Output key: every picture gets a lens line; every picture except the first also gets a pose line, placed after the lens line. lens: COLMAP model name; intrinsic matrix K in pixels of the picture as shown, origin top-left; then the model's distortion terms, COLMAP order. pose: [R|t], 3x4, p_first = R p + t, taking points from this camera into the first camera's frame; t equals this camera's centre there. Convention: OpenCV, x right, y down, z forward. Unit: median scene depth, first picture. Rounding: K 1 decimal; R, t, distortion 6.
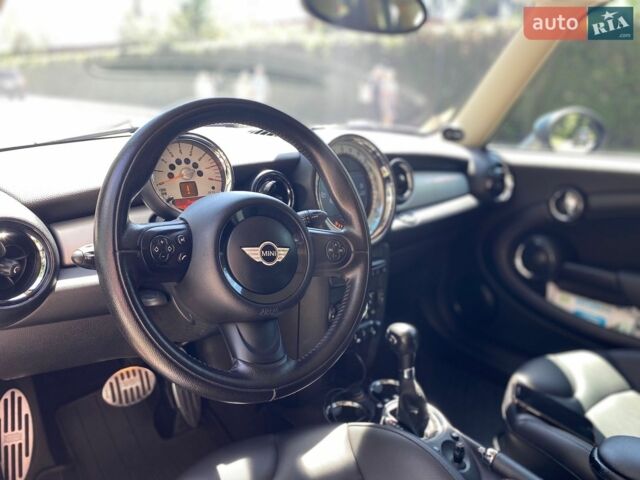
lens RADIAL K [[551.1, 0, 320.0], [0, 551.1, 240.0], [0, 0, 1]] dist [0.070206, -0.011217]
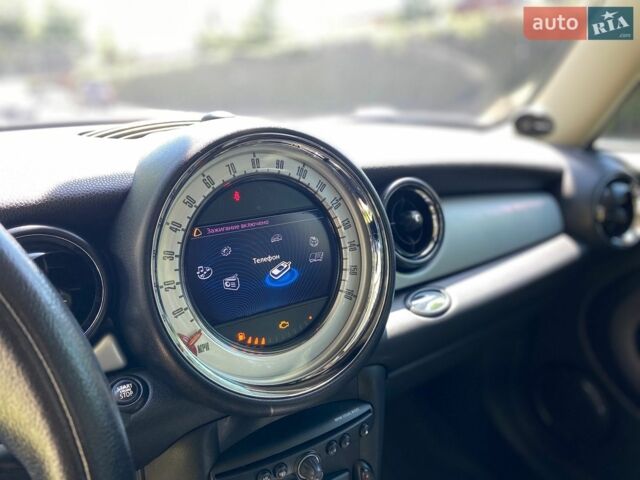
lens RADIAL K [[551.1, 0, 320.0], [0, 551.1, 240.0], [0, 0, 1]] dist [0.070206, -0.011217]
pose [[0.990574, 0.000787, -0.136974, 0.123711], [-0.000692, 0.999999, 0.000739, -0.087817], [0.136975, -0.000638, 0.990574, 0.488285]]
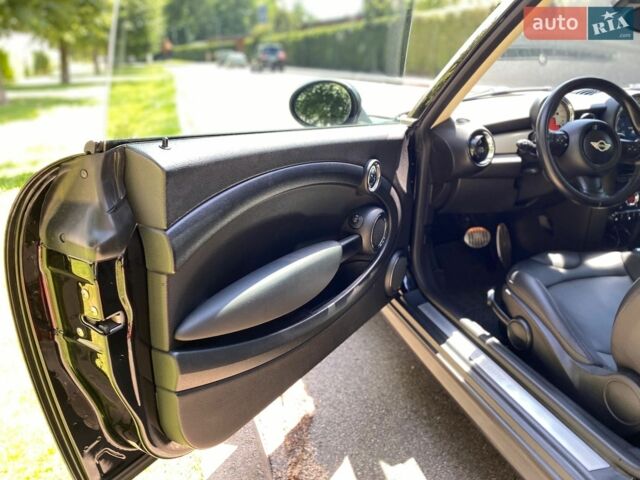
lens RADIAL K [[551.1, 0, 320.0], [0, 551.1, 240.0], [0, 0, 1]] dist [0.070206, -0.011217]
pose [[0.929224, 0.081257, -0.360472, -0.217159], [-0.059071, 0.995642, 0.072163, 0.221990], [0.364765, -0.045762, 0.929974, -1.139318]]
